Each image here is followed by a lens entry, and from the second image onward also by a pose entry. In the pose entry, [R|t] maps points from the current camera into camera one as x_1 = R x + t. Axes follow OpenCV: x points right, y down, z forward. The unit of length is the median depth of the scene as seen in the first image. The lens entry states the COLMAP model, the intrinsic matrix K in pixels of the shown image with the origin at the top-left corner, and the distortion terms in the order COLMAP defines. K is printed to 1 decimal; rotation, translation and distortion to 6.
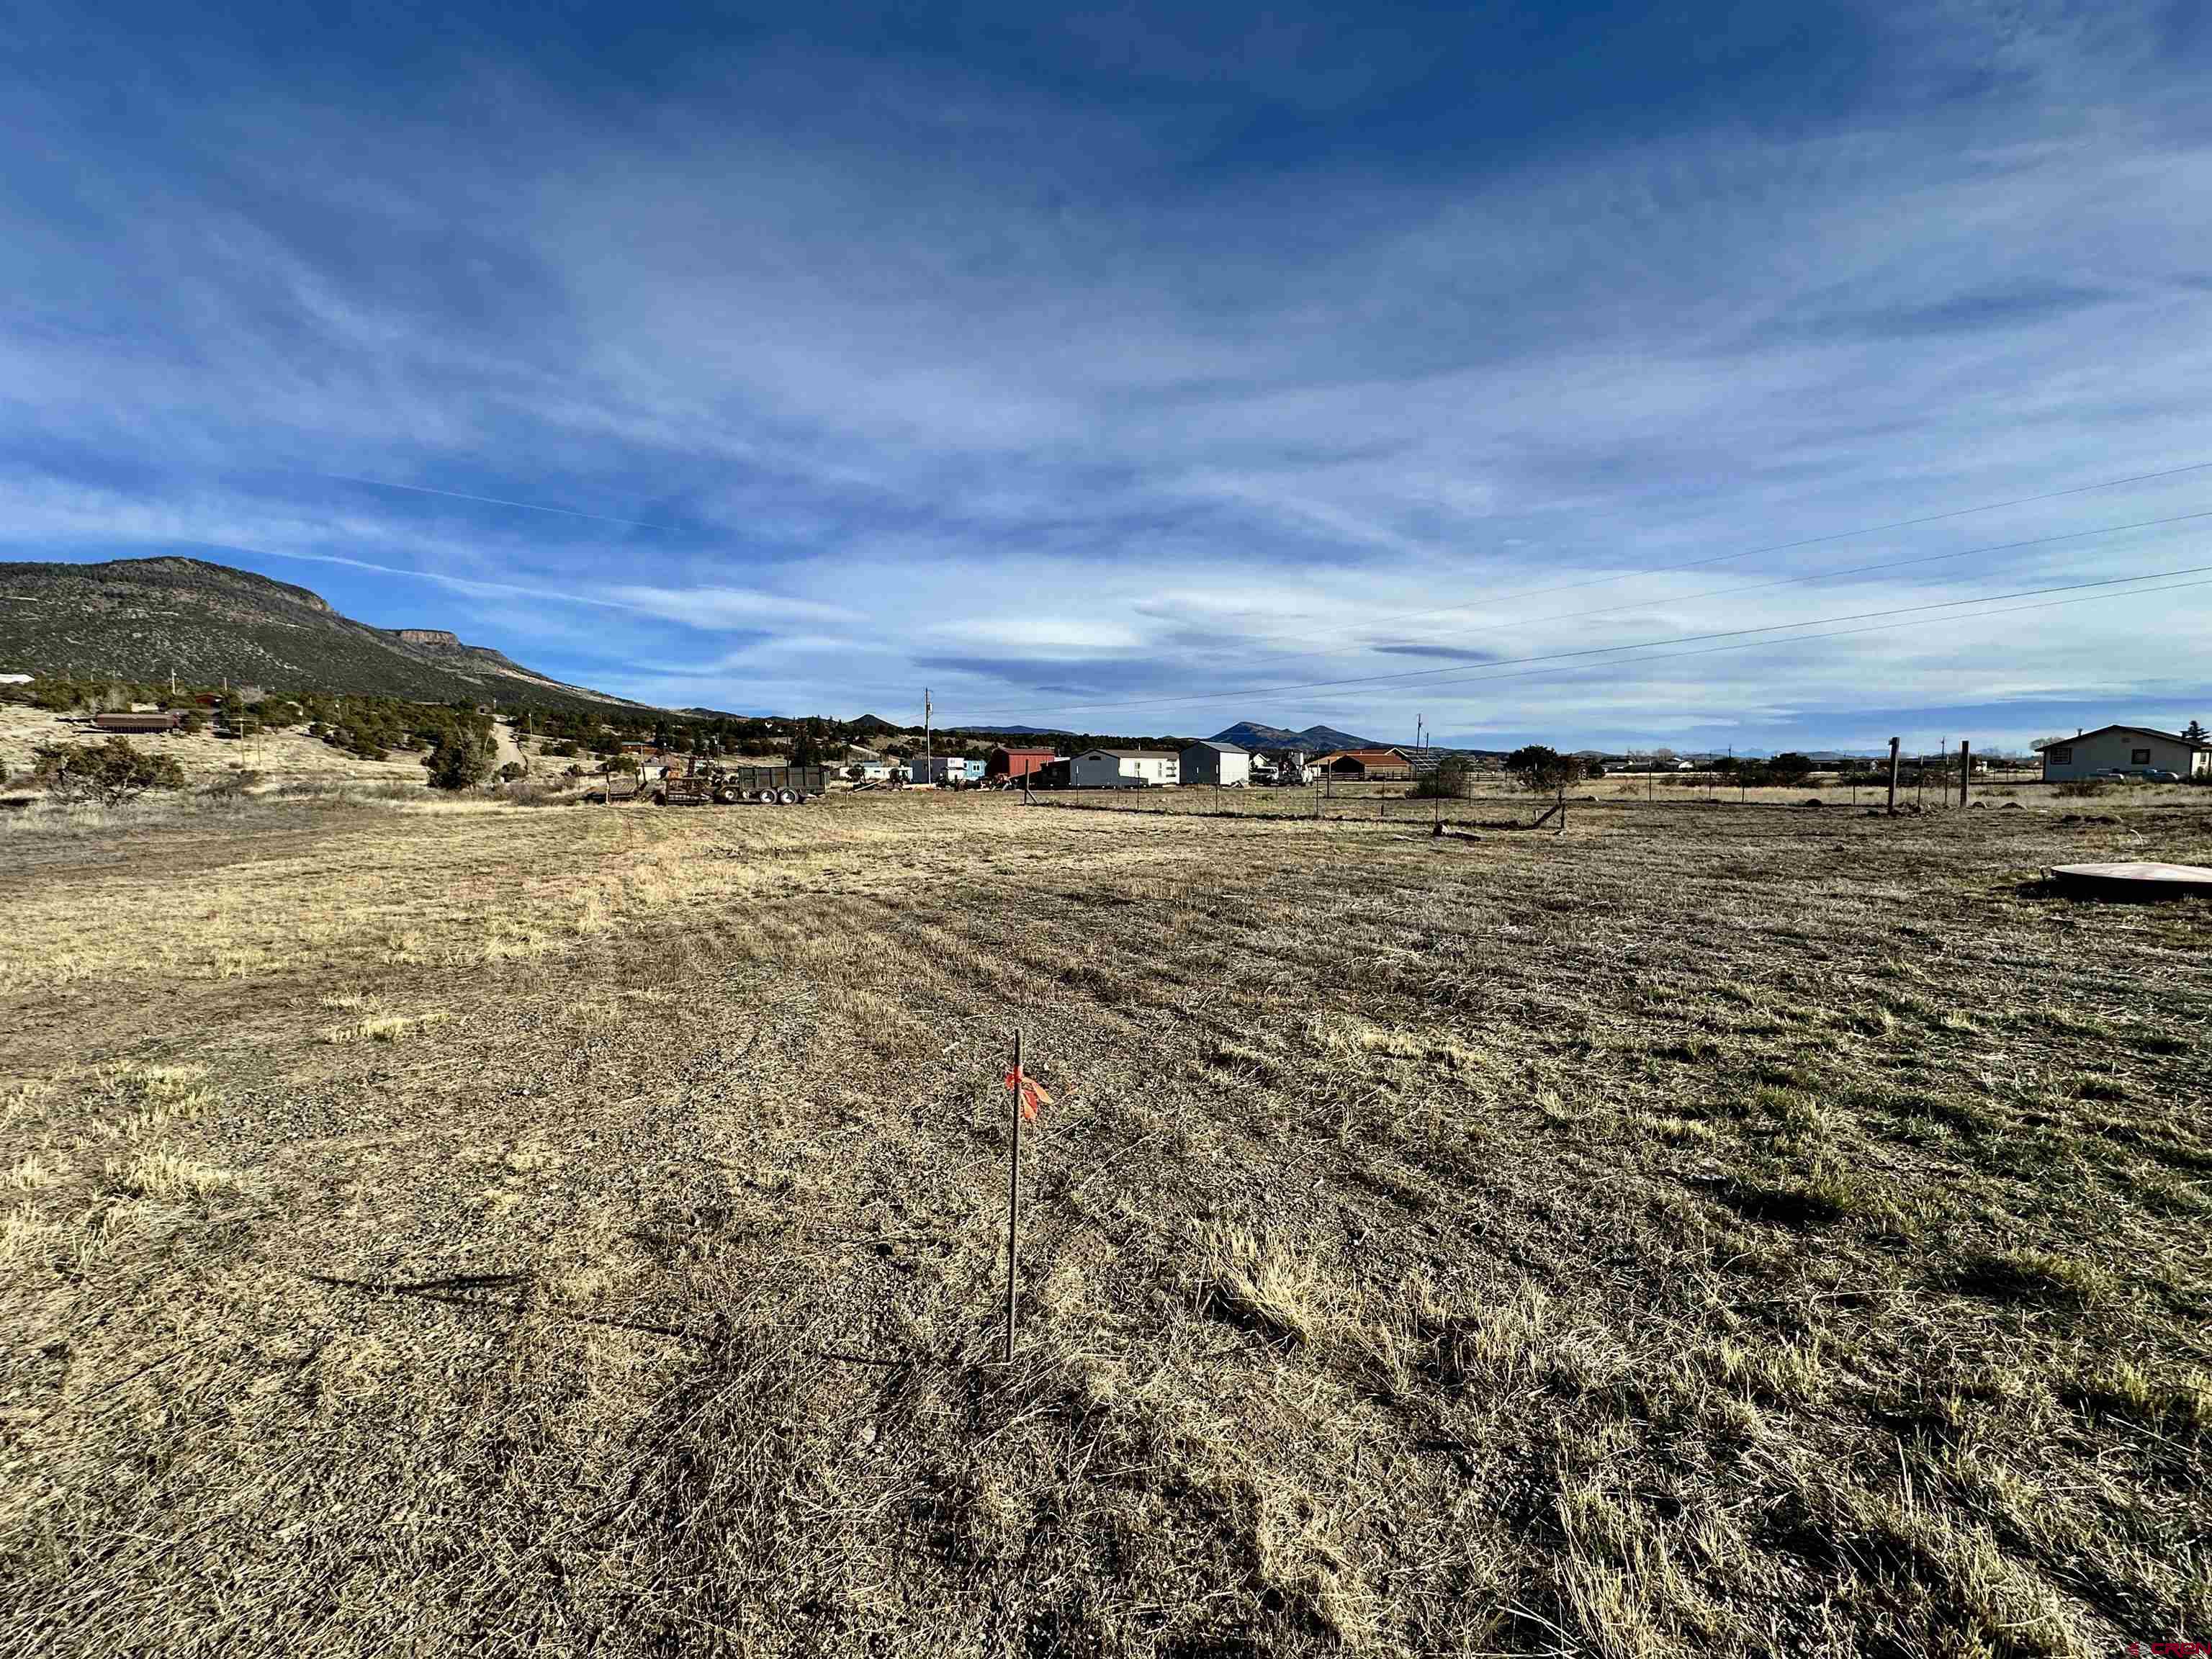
lens RADIAL K [[876.4, 0, 1106.0], [0, 876.4, 829.5], [0, 0, 1]] dist [-0.001682, -0.000482]
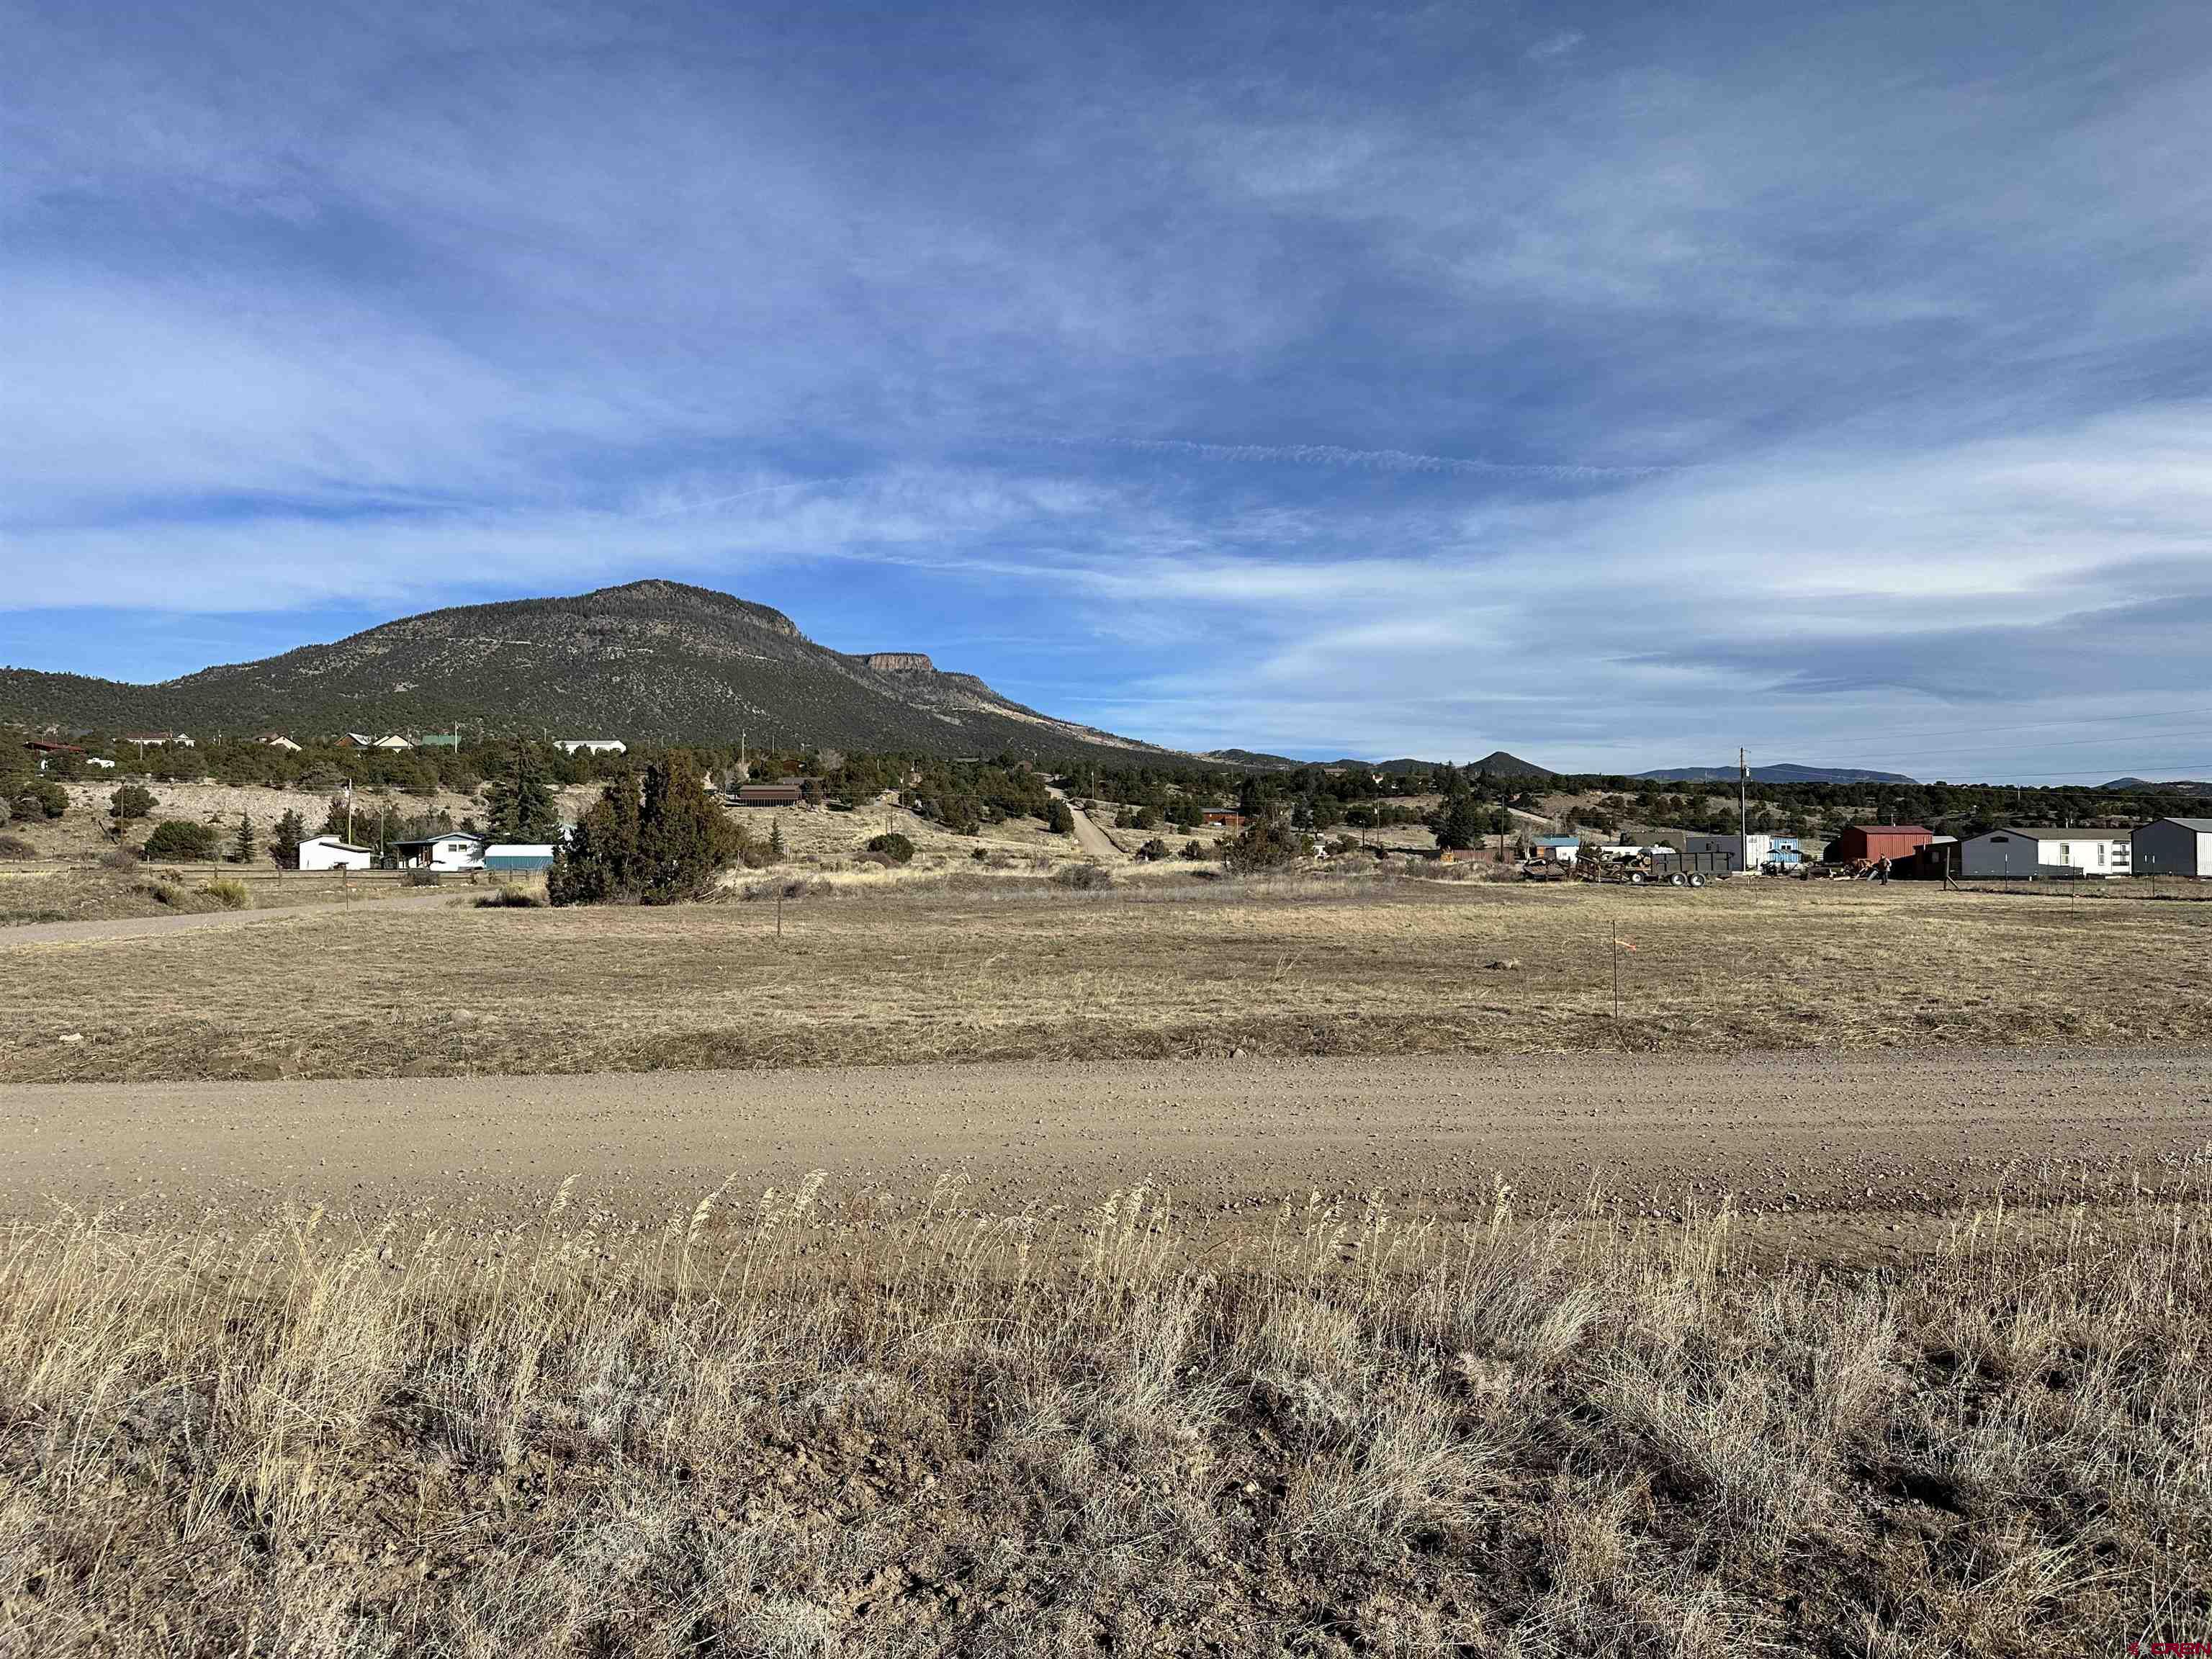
lens RADIAL K [[1550.6, 0, 1106.0], [0, 1550.6, 829.5], [0, 0, 1]] dist [0.158960, -0.246681]
pose [[0.876987, -0.002185, -0.480509, -0.006256], [-0.035641, 0.996939, -0.069582, 0.006796], [0.479190, 0.078148, 0.874225, -0.117465]]
